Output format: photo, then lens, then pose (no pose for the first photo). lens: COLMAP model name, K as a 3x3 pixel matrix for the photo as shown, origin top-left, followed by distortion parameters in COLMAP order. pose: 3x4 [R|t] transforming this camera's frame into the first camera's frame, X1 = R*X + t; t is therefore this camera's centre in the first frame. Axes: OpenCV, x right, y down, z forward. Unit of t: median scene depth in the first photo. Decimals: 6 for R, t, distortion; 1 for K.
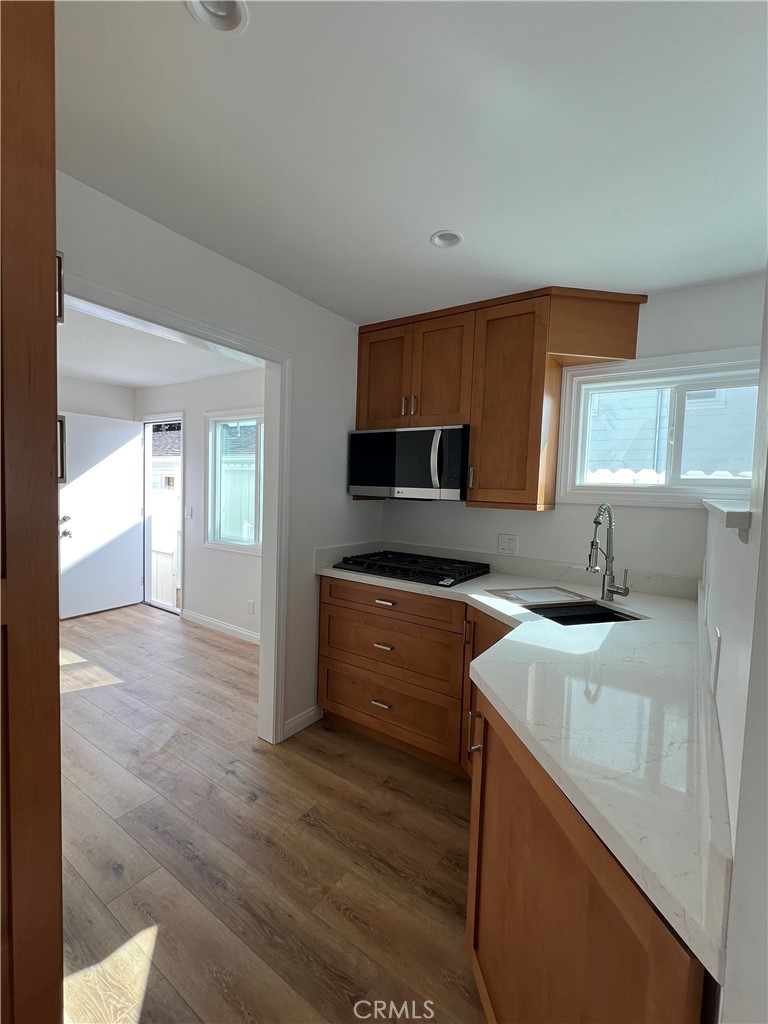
lens RADIAL K [[448.3, 0, 386.0], [0, 448.3, 512.2], [0, 0, 1]] dist [-0.002989, 0.000084]
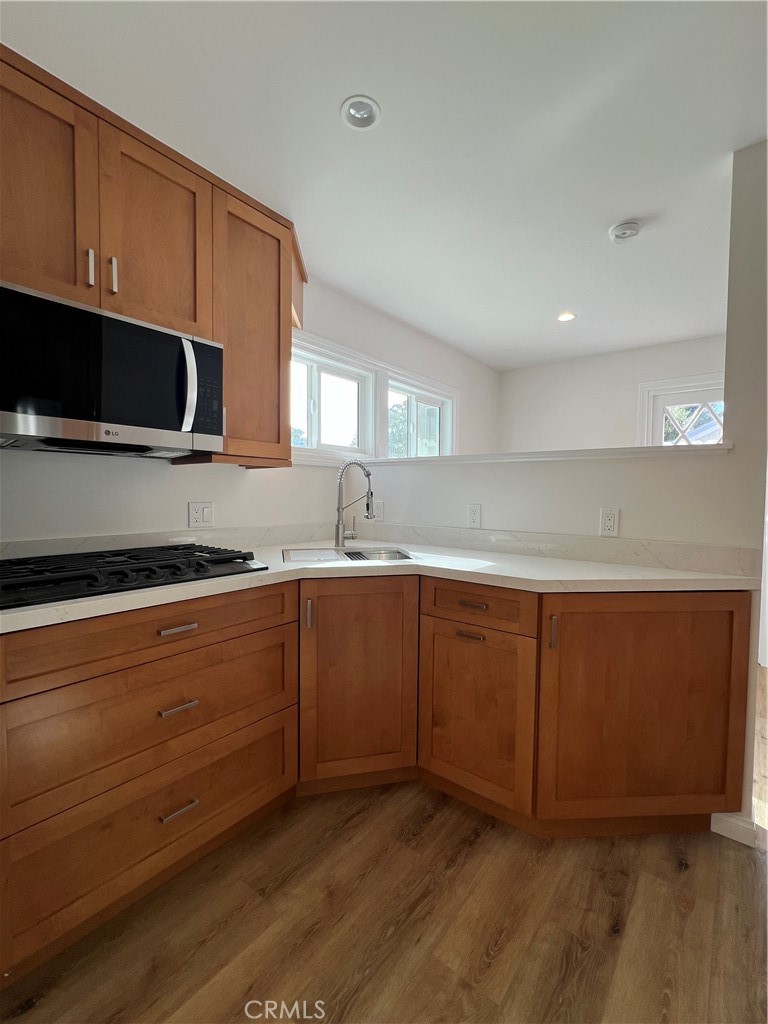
lens RADIAL K [[448.3, 0, 385.7], [0, 448.3, 511.1], [0, 0, 1]] dist [-0.002989, 0.000084]
pose [[0.070068, -0.075464, 0.994684, -0.675464], [0.046903, 0.996281, 0.072282, 0.034964], [-0.996439, 0.041589, 0.073347, 0.890256]]
